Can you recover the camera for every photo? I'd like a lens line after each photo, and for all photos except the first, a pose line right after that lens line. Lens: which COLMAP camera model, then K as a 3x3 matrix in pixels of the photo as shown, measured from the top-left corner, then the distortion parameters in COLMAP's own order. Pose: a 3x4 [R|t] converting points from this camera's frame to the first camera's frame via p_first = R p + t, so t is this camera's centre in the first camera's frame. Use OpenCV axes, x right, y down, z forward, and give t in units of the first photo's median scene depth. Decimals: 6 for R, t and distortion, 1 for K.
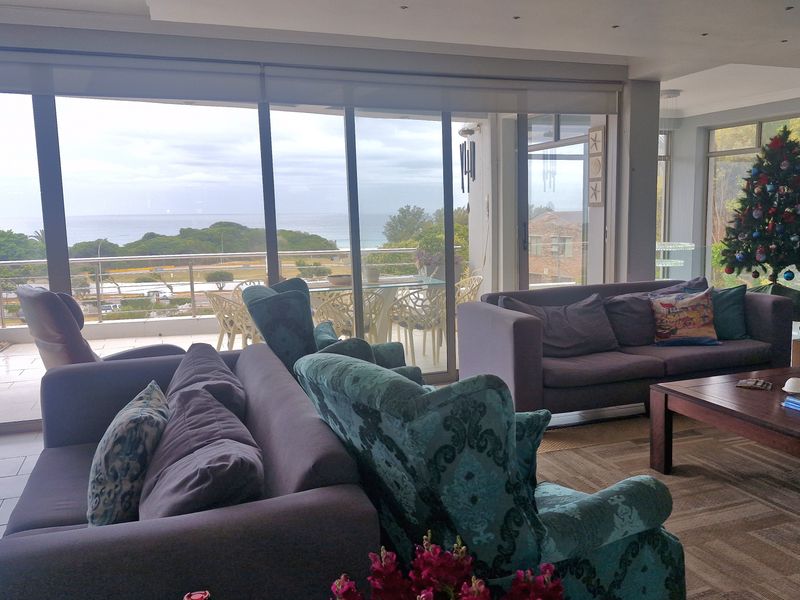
lens RADIAL K [[705.2, 0, 448.0], [0, 705.2, 300.0], [0, 0, 1]] dist [0.127263, -0.150549]
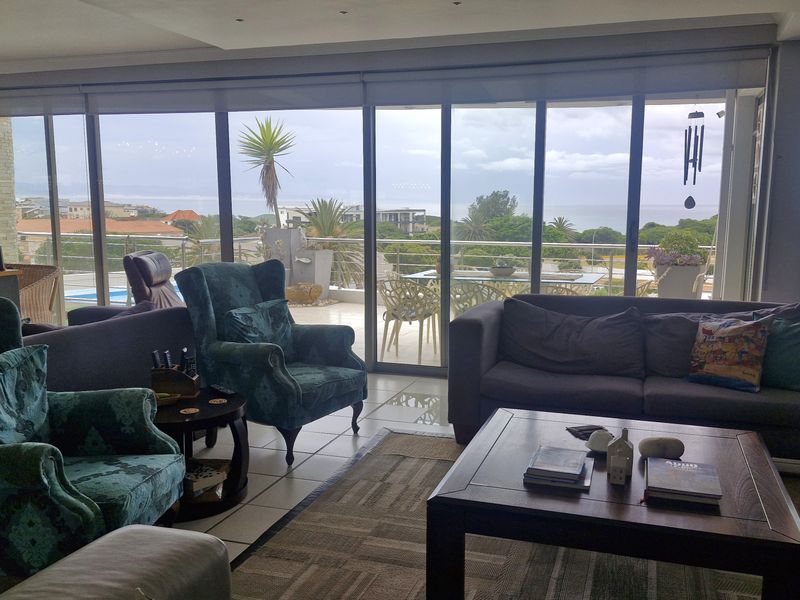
lens RADIAL K [[705.2, 0, 448.0], [0, 705.2, 300.0], [0, 0, 1]] dist [0.127263, -0.150549]
pose [[0.781880, 0.105713, -0.614401, 0.558705], [-0.098211, 0.994099, 0.046061, -0.035377], [0.615645, 0.024326, 0.787648, 0.198283]]
